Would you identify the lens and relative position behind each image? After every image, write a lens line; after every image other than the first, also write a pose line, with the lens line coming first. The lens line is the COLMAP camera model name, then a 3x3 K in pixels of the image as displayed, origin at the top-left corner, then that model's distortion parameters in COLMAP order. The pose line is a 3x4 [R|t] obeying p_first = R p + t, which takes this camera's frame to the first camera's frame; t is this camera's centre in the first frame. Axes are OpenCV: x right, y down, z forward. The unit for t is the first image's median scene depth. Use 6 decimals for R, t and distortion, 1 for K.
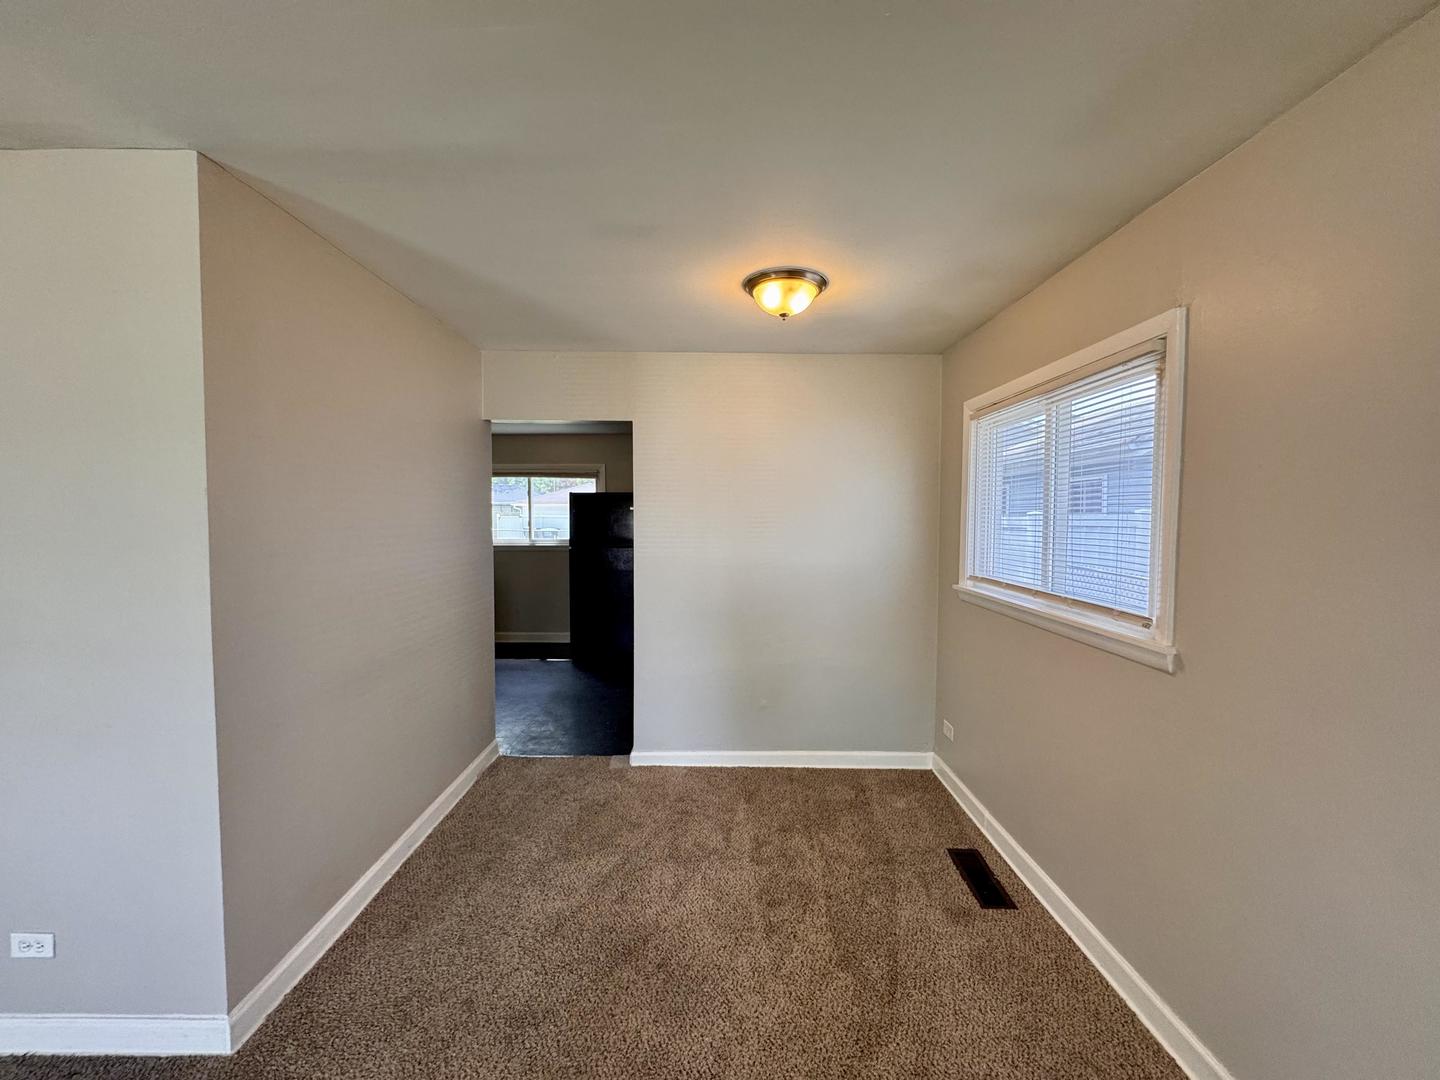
lens RADIAL K [[576.1, 0, 720.0], [0, 576.1, 540.0], [0, 0, 1]] dist [-0.001607, 0.000183]
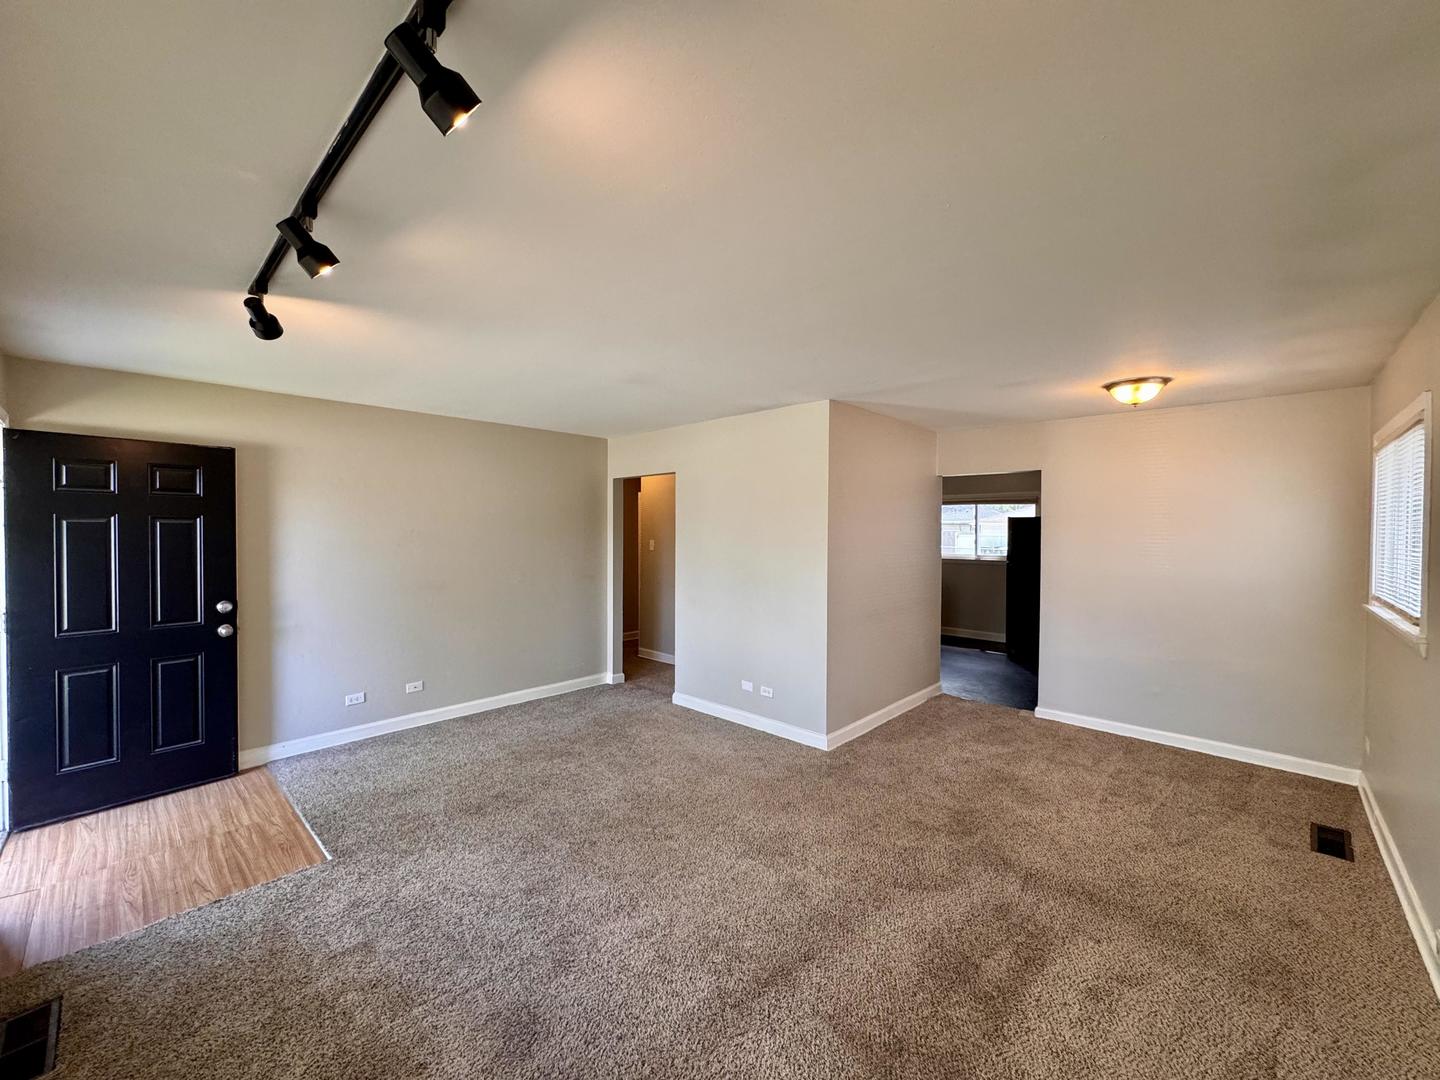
lens RADIAL K [[576.1, 0, 720.0], [0, 576.1, 540.0], [0, 0, 1]] dist [-0.001607, 0.000183]
pose [[0.724609, 0.013190, -0.689034, 0.285367], [-0.035244, 0.999218, -0.017935, 0.020678], [0.688258, 0.037280, 0.724507, -0.633931]]
